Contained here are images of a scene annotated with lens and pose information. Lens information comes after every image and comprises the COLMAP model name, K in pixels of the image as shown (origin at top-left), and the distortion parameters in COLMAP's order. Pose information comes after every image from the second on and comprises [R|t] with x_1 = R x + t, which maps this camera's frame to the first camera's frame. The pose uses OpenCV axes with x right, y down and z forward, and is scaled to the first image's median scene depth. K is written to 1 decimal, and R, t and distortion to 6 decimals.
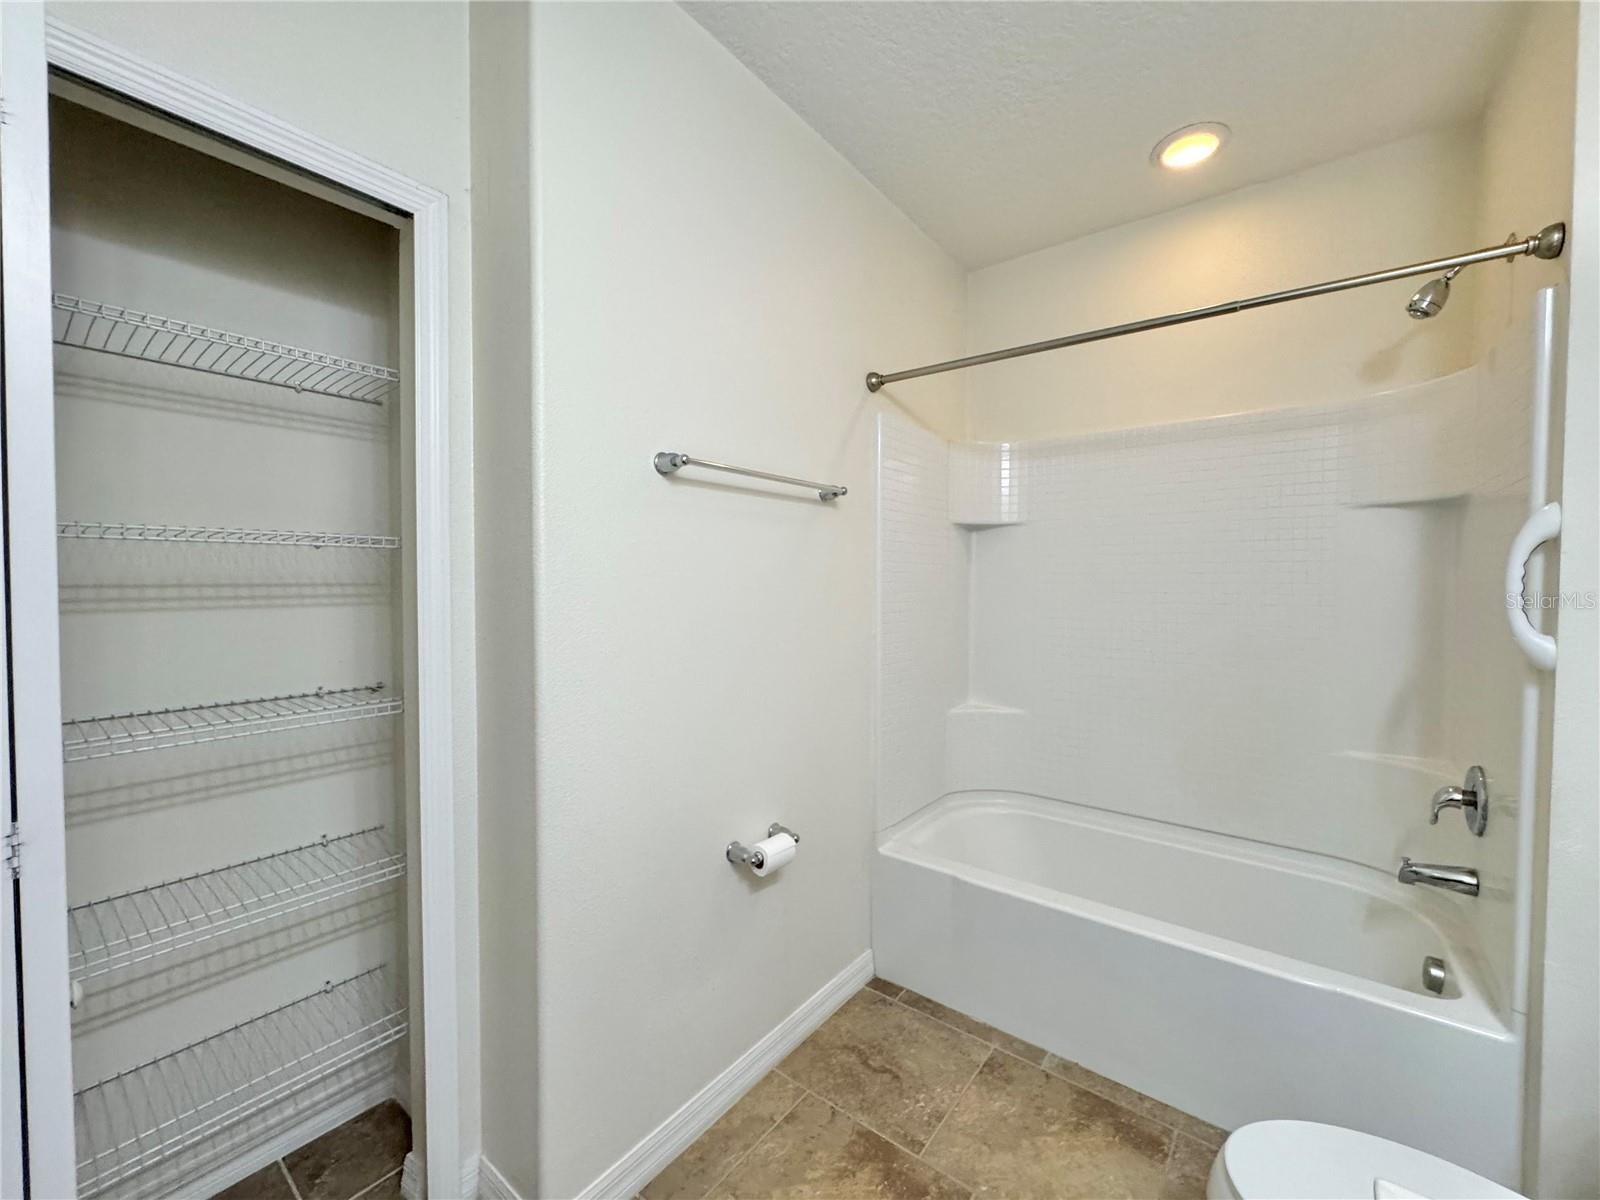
lens RADIAL K [[638.0, 0, 799.3], [0, 638.0, 596.3], [0, 0, 1]] dist [-0.004253, 0.001097]
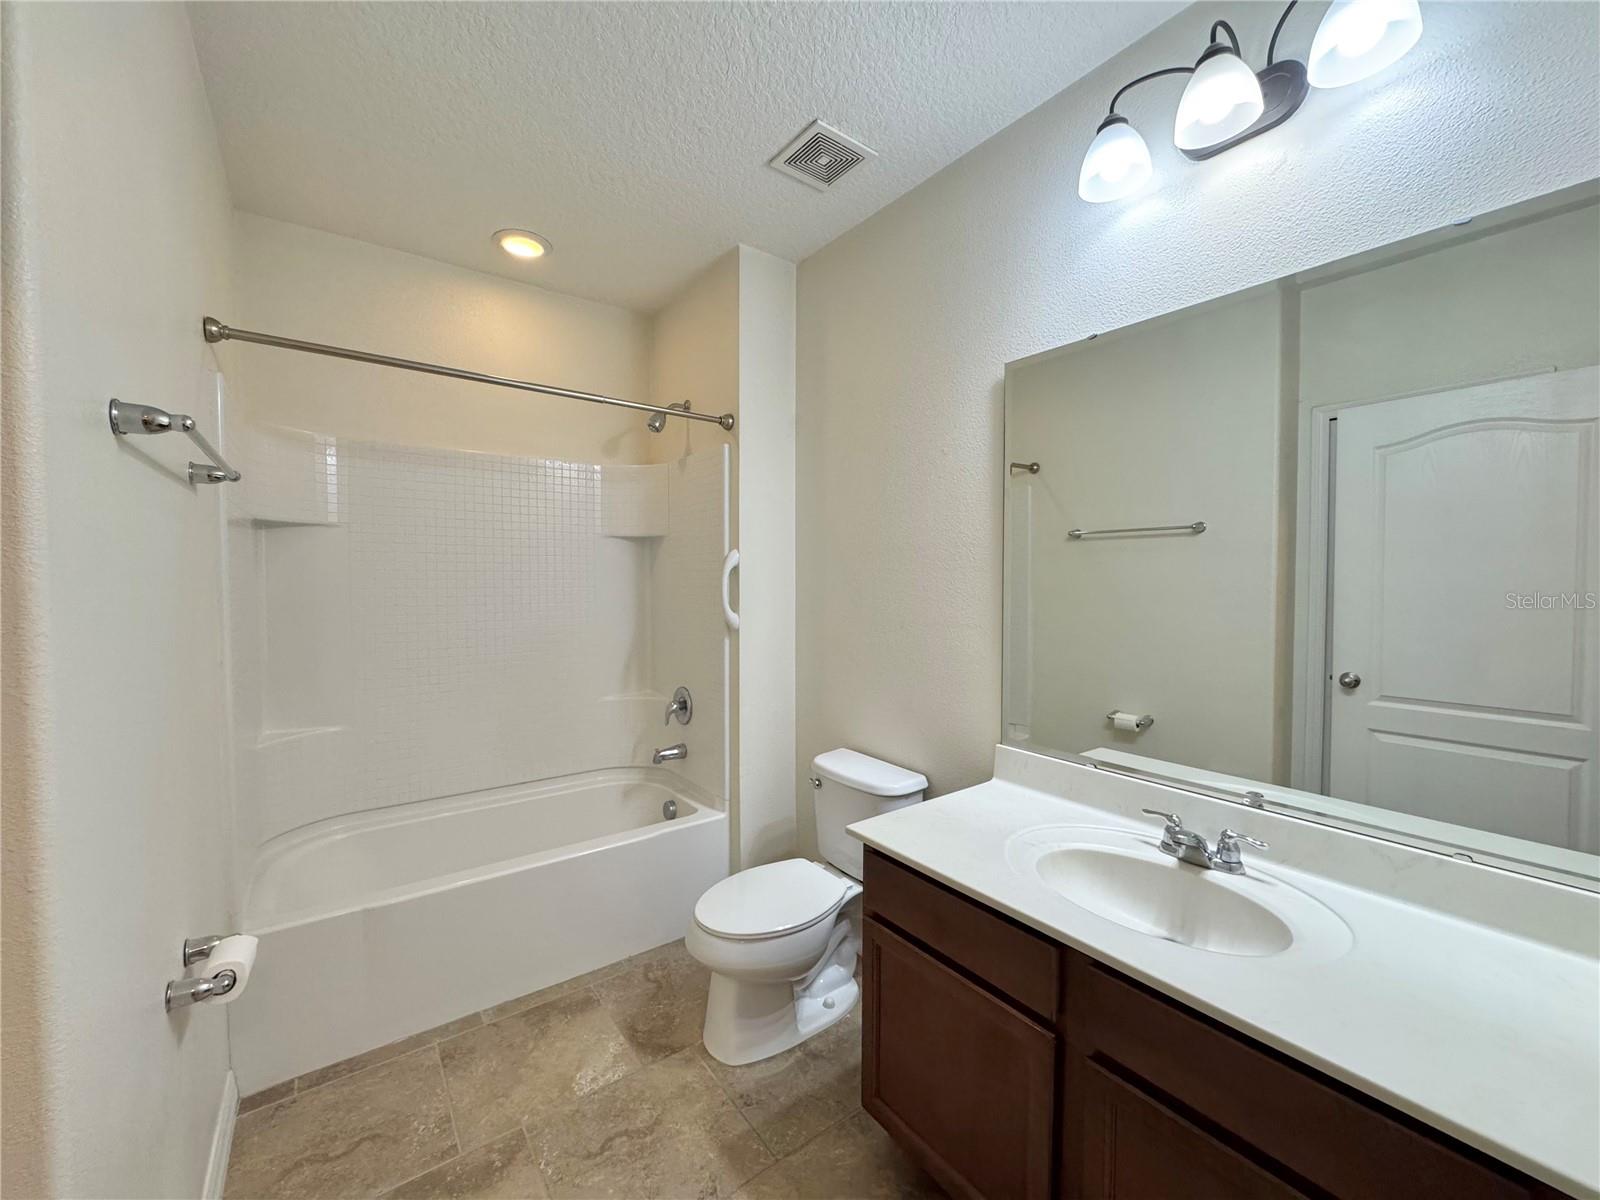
lens RADIAL K [[638.0, 0, 795.7], [0, 638.0, 595.7], [0, 0, 1]] dist [-0.004253, 0.001097]
pose [[0.279381, -0.028592, 0.959755, -0.516894], [0.021375, 0.999494, 0.023554, -0.027354], [-0.959942, 0.013934, 0.279851, 0.150939]]
